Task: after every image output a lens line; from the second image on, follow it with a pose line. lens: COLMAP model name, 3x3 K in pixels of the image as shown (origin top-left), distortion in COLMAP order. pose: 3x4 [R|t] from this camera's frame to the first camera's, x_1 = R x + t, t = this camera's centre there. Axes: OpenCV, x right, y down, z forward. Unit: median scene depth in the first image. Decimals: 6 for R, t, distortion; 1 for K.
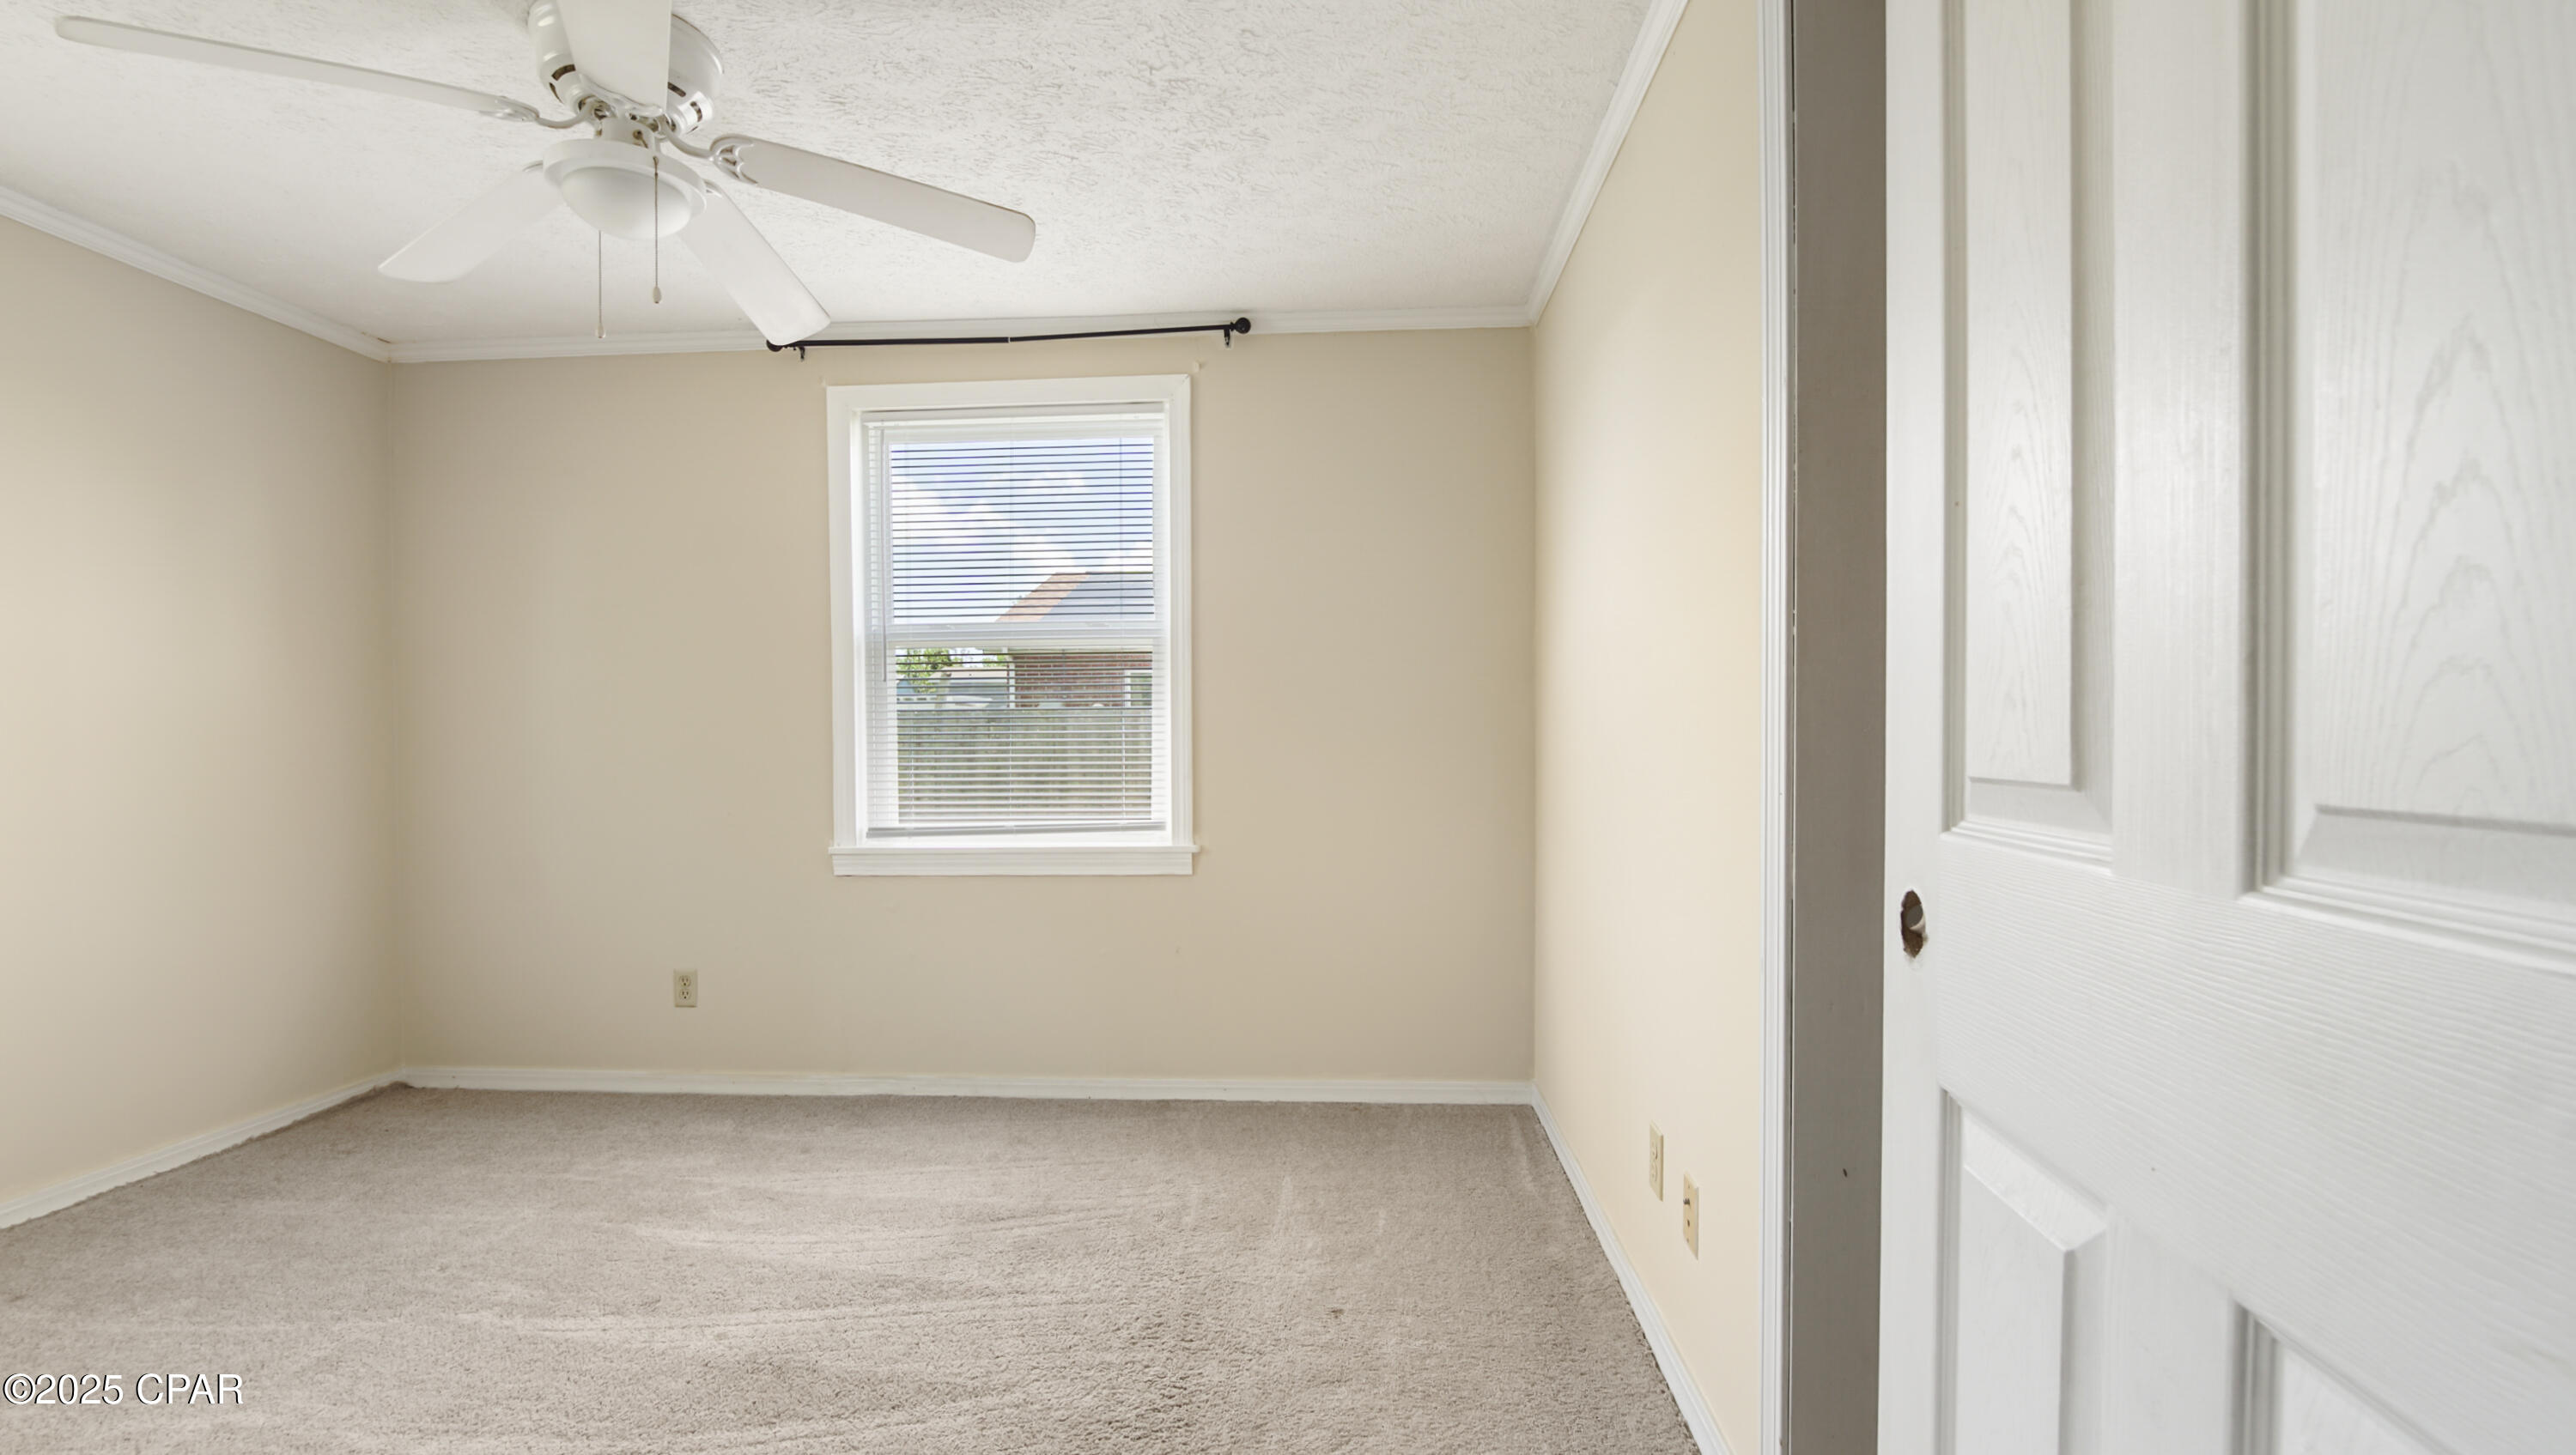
lens RADIAL K [[1219.9, 0, 1286.4], [0, 1219.9, 701.6], [0, 0, 1]] dist [-0.000380, -0.000017]
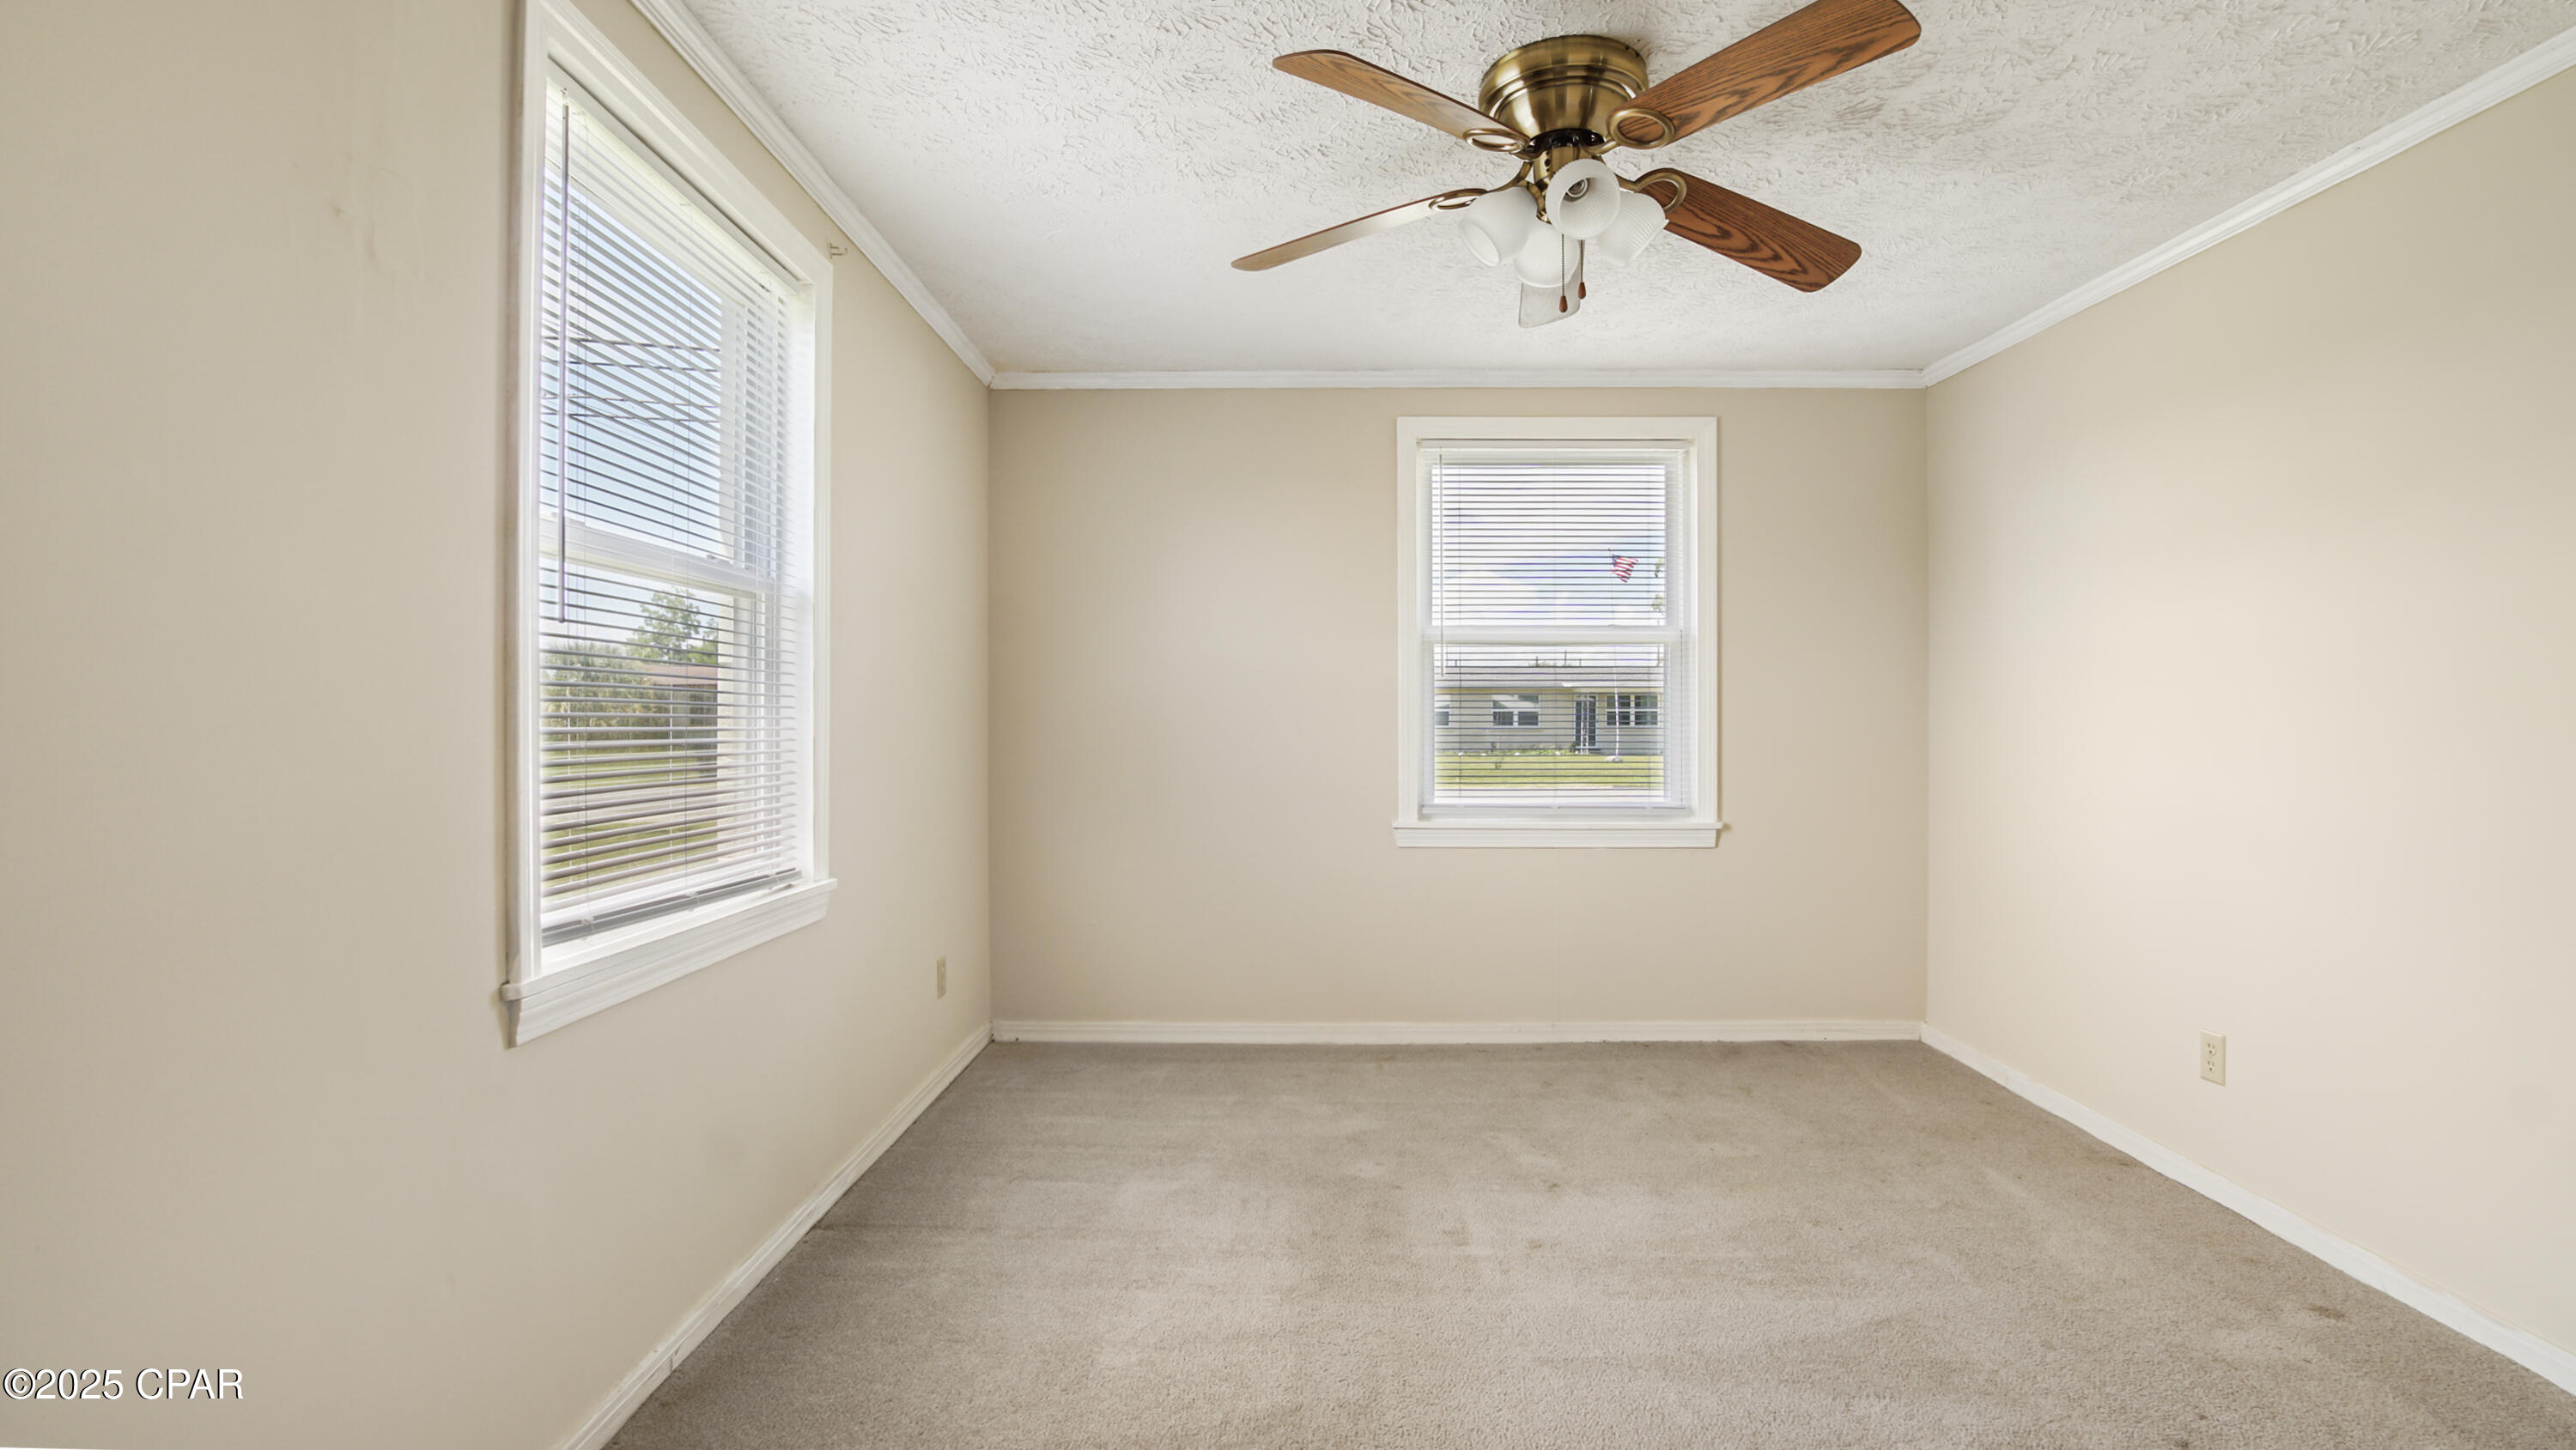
lens RADIAL K [[1060.8, 0, 1288.0], [0, 1060.8, 725.0], [0, 0, 1]] dist [-0.000384, -0.000015]
pose [[0.997578, 0.002726, 0.069499, -0.554535], [-0.004136, 0.999788, 0.020151, 0.006120], [-0.069429, -0.020389, 0.997379, 0.019219]]
